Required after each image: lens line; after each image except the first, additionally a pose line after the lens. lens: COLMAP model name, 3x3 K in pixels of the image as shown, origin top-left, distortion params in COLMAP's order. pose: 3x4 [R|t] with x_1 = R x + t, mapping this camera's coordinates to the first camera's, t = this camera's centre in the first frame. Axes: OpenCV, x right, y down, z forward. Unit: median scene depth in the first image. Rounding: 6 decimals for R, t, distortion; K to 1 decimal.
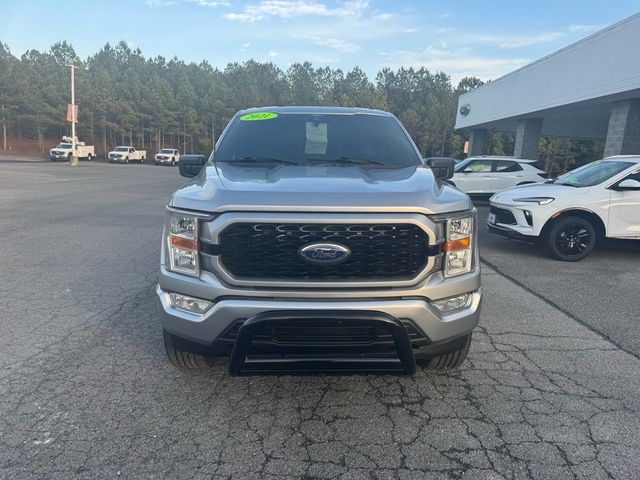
lens RADIAL K [[456.6, 0, 321.1], [0, 456.6, 239.3], [0, 0, 1]] dist [0.026013, -0.030764]
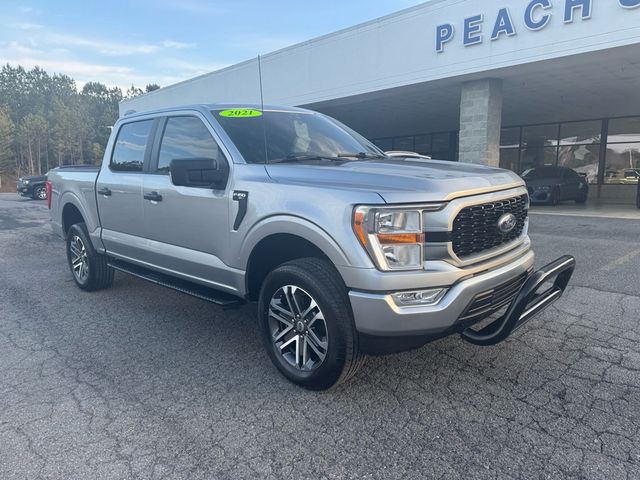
lens RADIAL K [[456.6, 0, 317.9], [0, 456.6, 239.8], [0, 0, 1]] dist [0.026013, -0.030764]
pose [[0.708649, -0.163499, 0.686356, -0.689888], [0.173992, 0.983234, 0.054576, -0.047055], [-0.683772, 0.080745, 0.725215, 0.263672]]
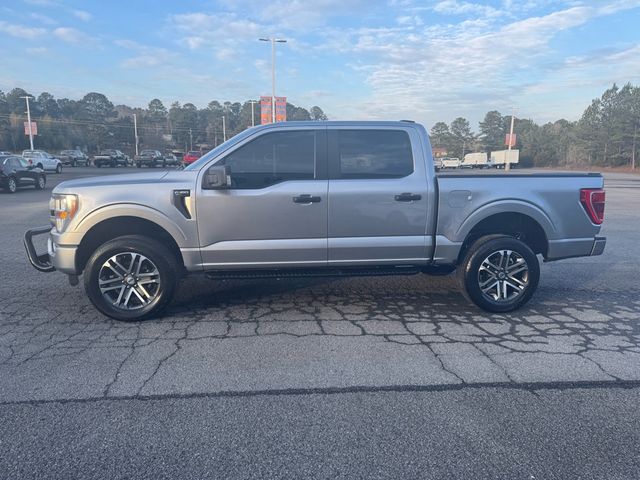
lens RADIAL K [[456.6, 0, 318.7], [0, 456.6, 238.7], [0, 0, 1]] dist [0.026013, -0.030764]
pose [[0.084093, 0.124662, -0.988629, 1.312494], [-0.187156, 0.976463, 0.107208, -0.164060], [0.978724, 0.176012, 0.105445, 1.128509]]
